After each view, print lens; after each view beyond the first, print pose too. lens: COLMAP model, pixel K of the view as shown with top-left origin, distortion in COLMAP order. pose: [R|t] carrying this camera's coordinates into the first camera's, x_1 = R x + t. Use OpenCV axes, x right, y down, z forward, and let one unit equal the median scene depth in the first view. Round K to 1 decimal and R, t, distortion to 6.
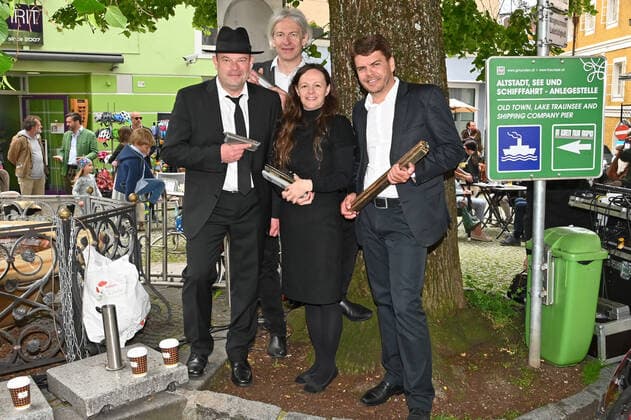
lens RADIAL K [[667.5, 0, 331.5], [0, 667.5, 209.6], [0, 0, 1]] dist [0.006115, -0.010570]
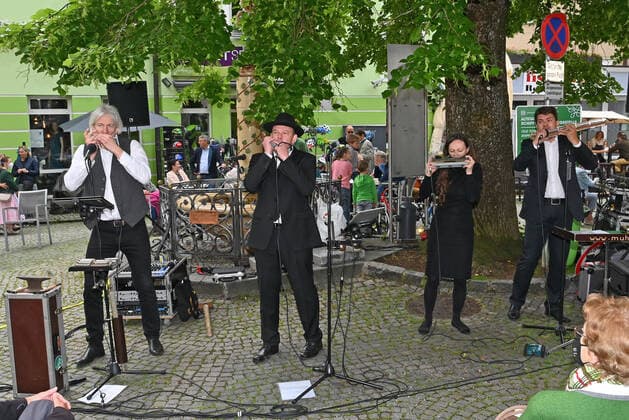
lens RADIAL K [[608.2, 0, 311.5], [0, 608.2, 222.9], [0, 0, 1]] dist [-0.035259, -0.006214]
pose [[0.951498, 0.039871, -0.305060, 0.195200], [-0.033008, 0.999073, 0.027624, 0.083694], [0.305878, -0.016215, 0.951933, -0.837765]]
